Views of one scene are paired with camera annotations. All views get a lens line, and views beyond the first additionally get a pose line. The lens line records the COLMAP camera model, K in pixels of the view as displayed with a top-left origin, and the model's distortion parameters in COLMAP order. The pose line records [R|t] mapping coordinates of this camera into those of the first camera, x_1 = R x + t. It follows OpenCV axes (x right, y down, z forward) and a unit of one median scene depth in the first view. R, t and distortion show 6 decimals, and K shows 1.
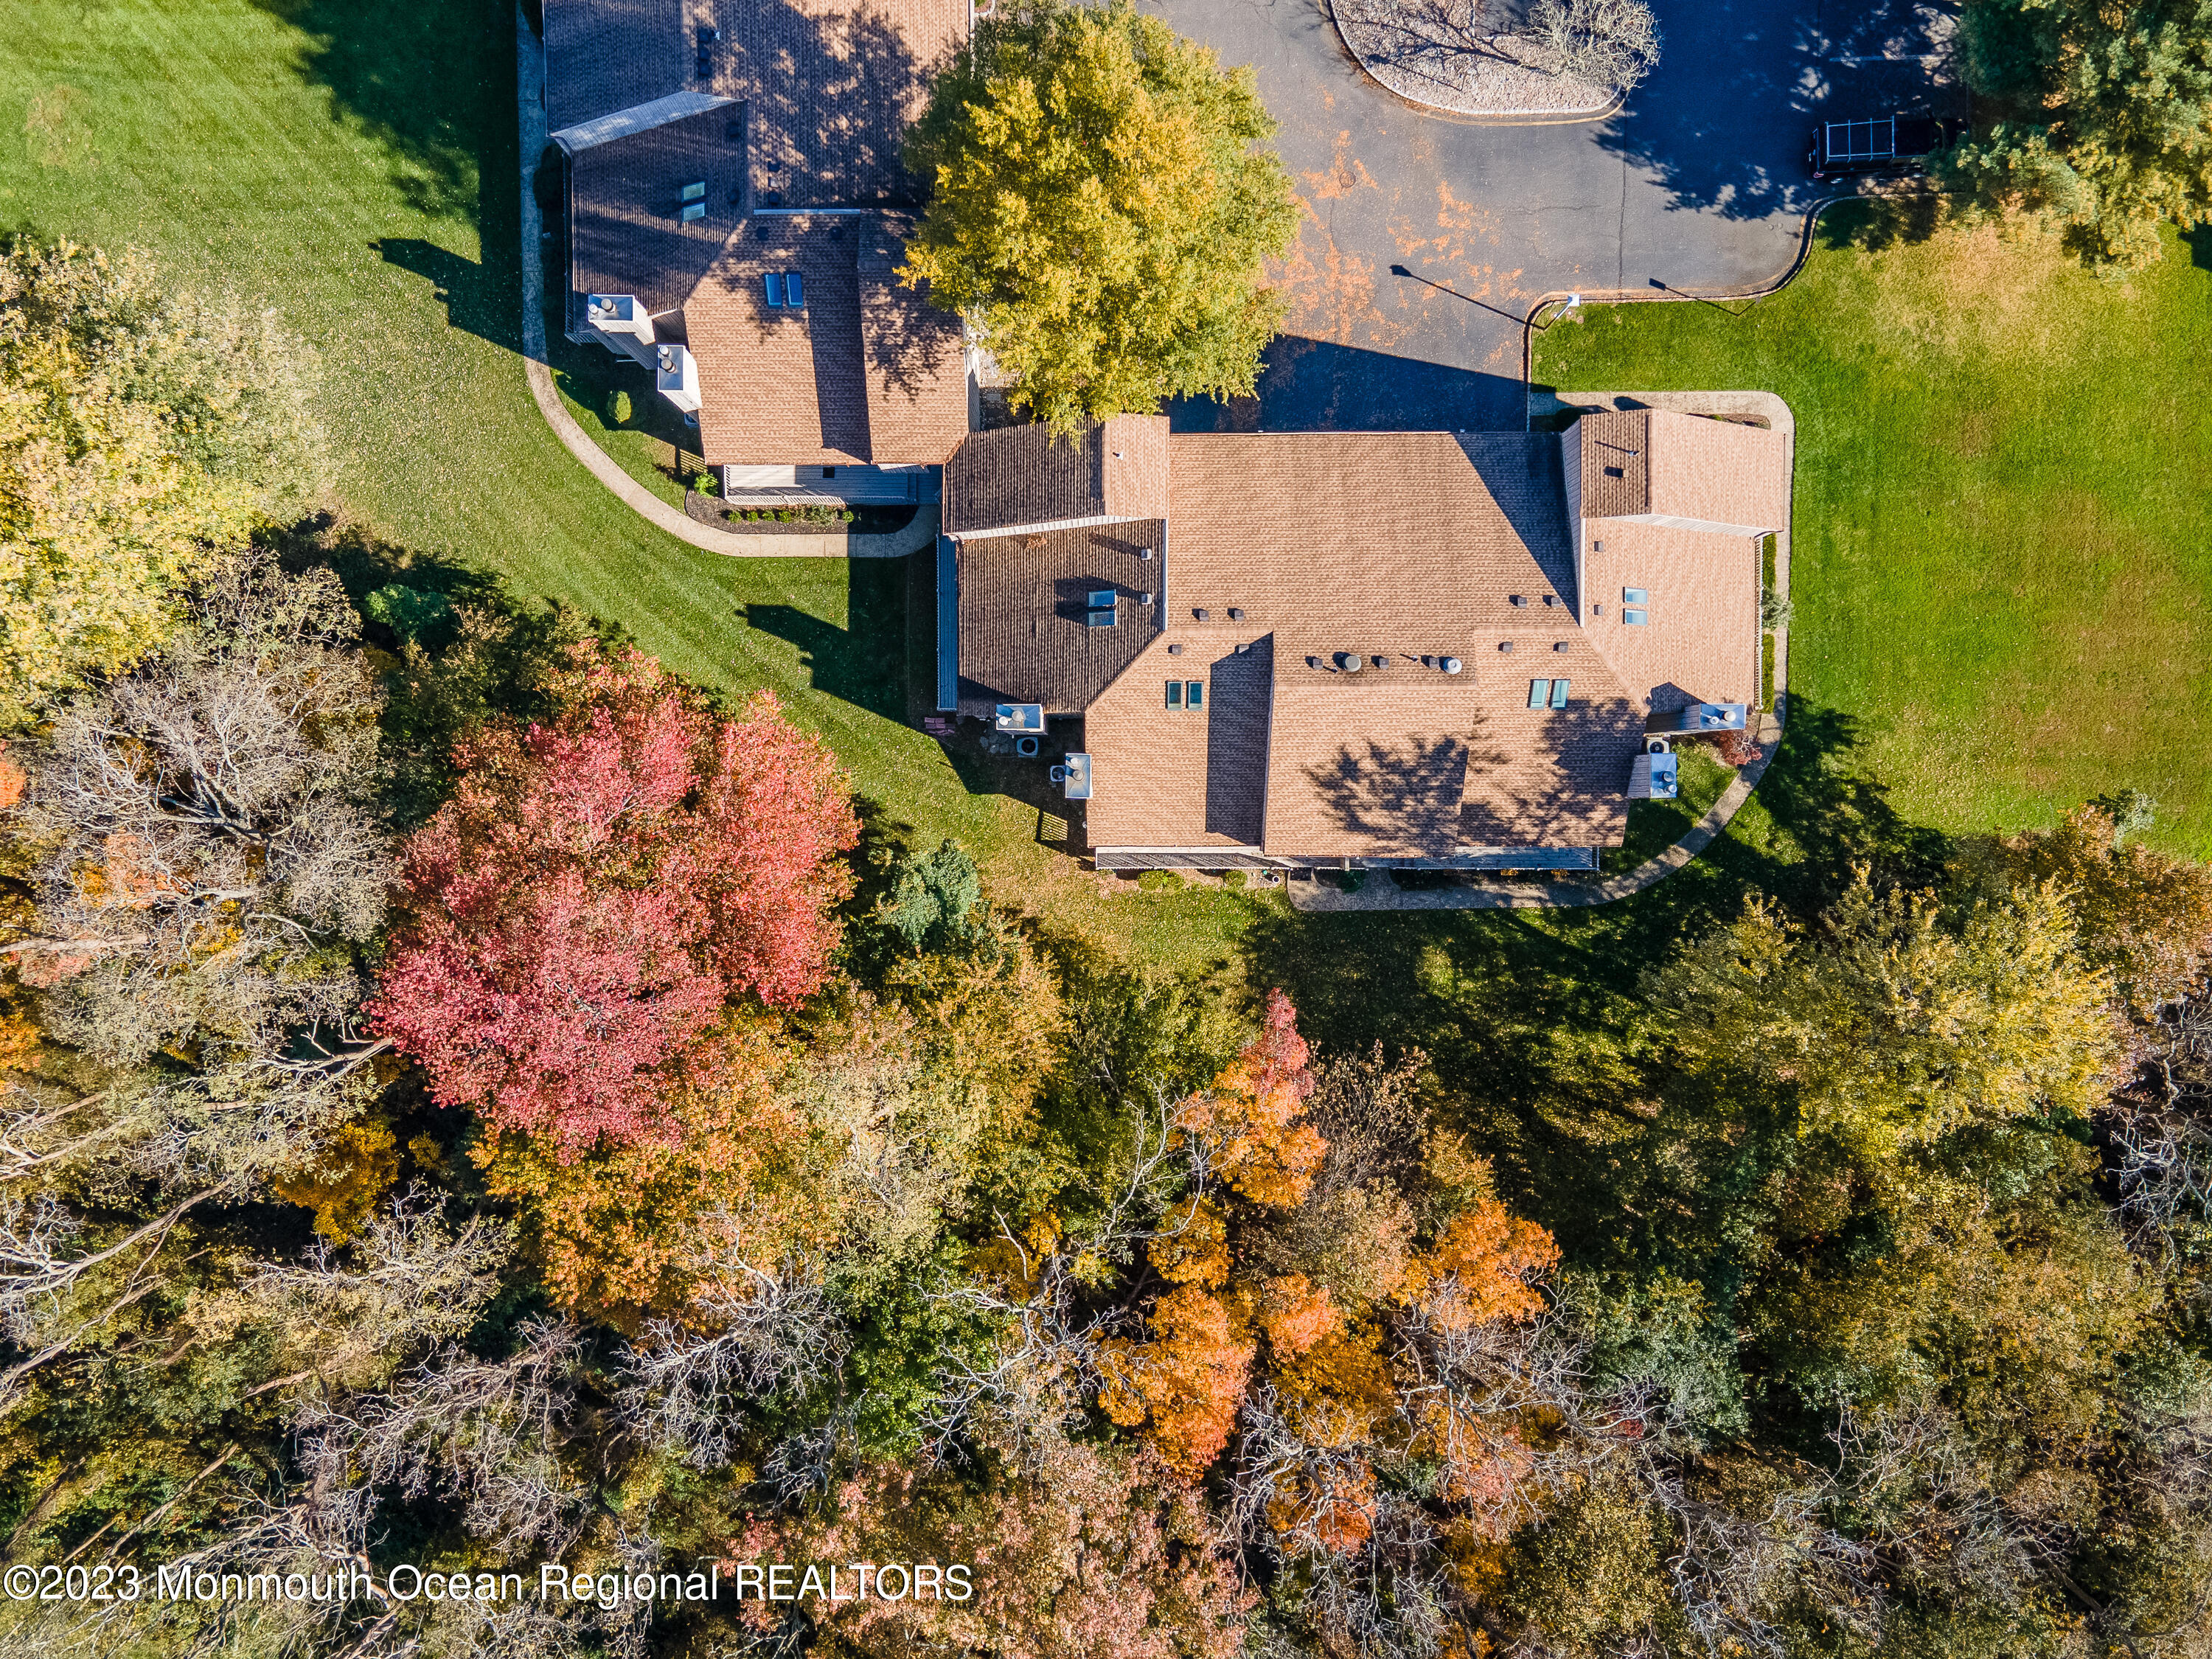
lens RADIAL K [[1586.3, 0, 1103.5], [0, 1586.3, 832.7], [0, 0, 1]] dist [0.041309, 0.002958]
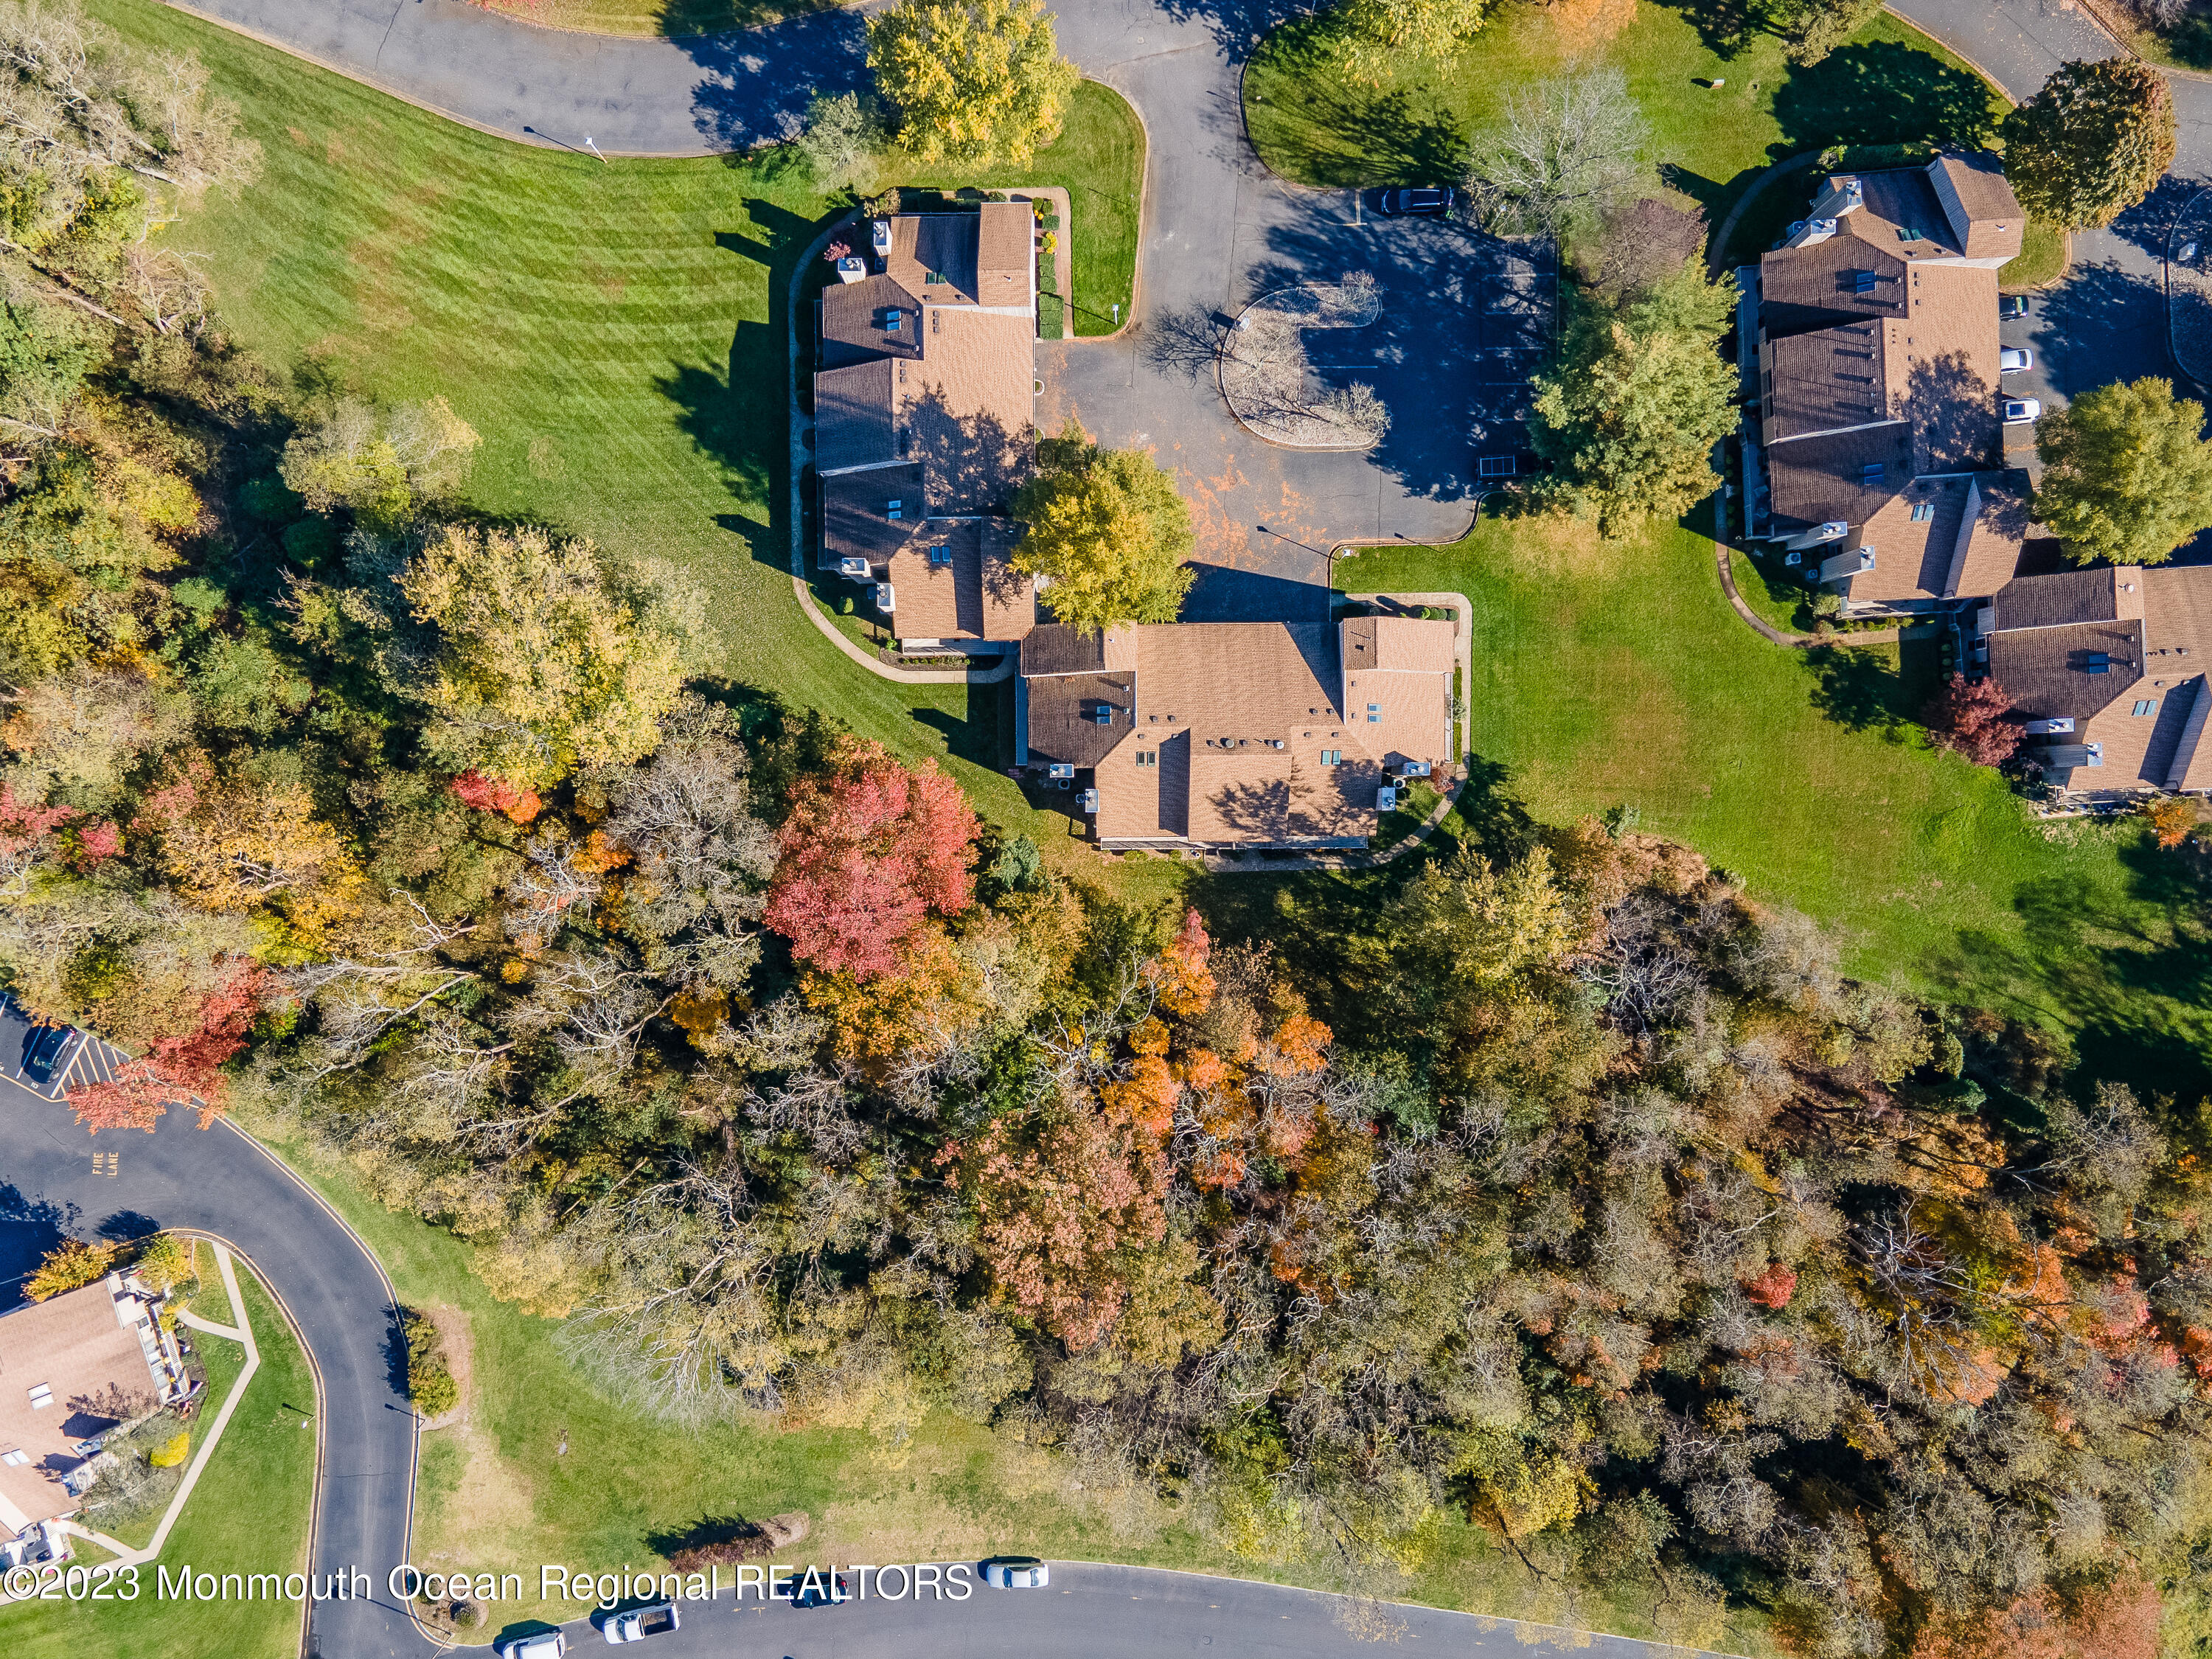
lens RADIAL K [[1586.3, 0, 1103.5], [0, 1586.3, 832.7], [0, 0, 1]] dist [0.041309, 0.002958]
pose [[0.999982, -0.005638, 0.002186, -0.006581], [0.005648, 0.999974, -0.004426, 0.012621], [-0.002161, 0.004438, 0.999988, -0.956290]]
